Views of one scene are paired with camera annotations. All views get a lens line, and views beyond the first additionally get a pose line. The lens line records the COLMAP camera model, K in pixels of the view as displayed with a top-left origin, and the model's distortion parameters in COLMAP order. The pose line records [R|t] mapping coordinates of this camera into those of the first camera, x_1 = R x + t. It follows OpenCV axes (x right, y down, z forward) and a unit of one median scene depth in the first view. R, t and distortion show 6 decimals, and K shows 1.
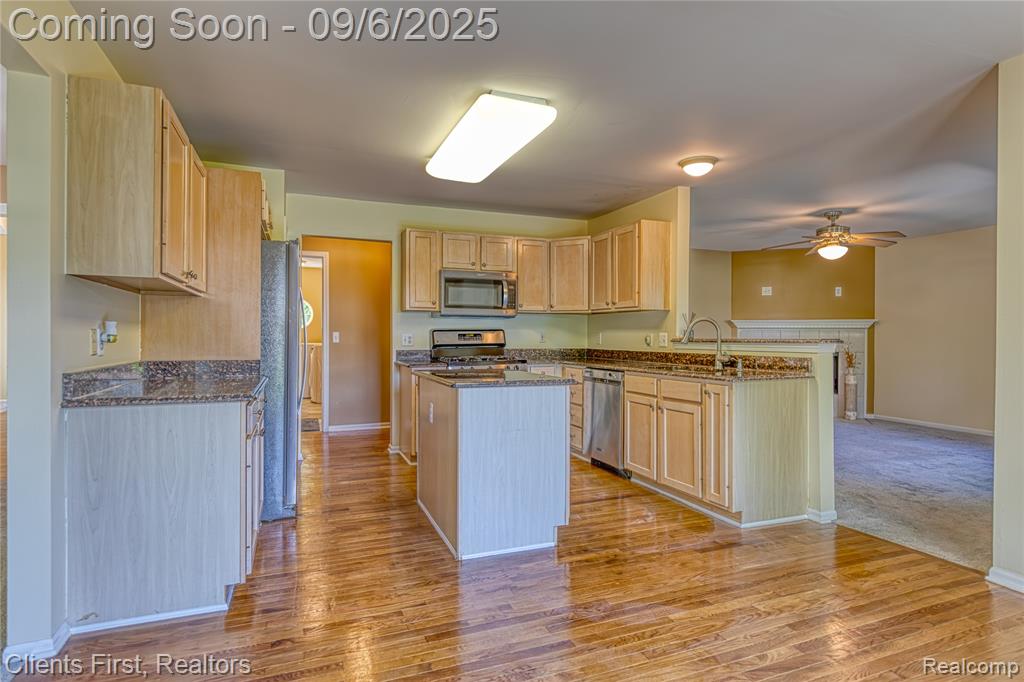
lens RADIAL K [[557.5, 0, 513.4], [0, 557.5, 335.3], [0, 0, 1]] dist [0.000785, 0.000136]
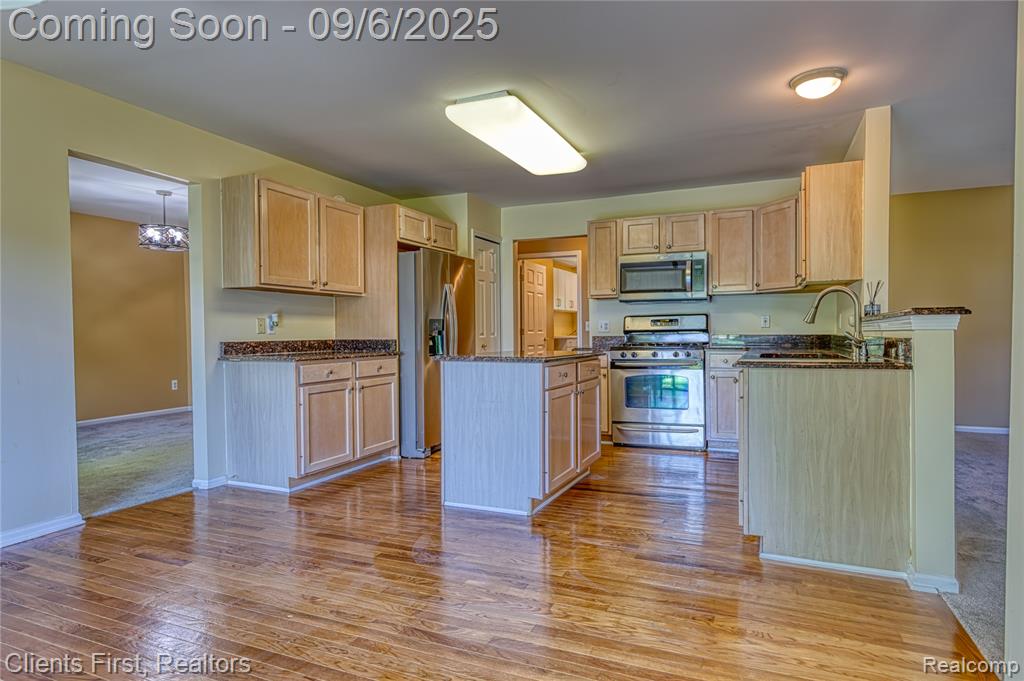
lens RADIAL K [[549.7, 0, 512.0], [0, 549.7, 340.5], [0, 0, 1]] dist [0.001080, 0.000041]
pose [[0.716190, 0.000801, -0.697905, 0.708230], [0.013073, 0.999808, 0.014563, 0.030319], [0.697783, -0.019554, 0.716042, 0.226014]]
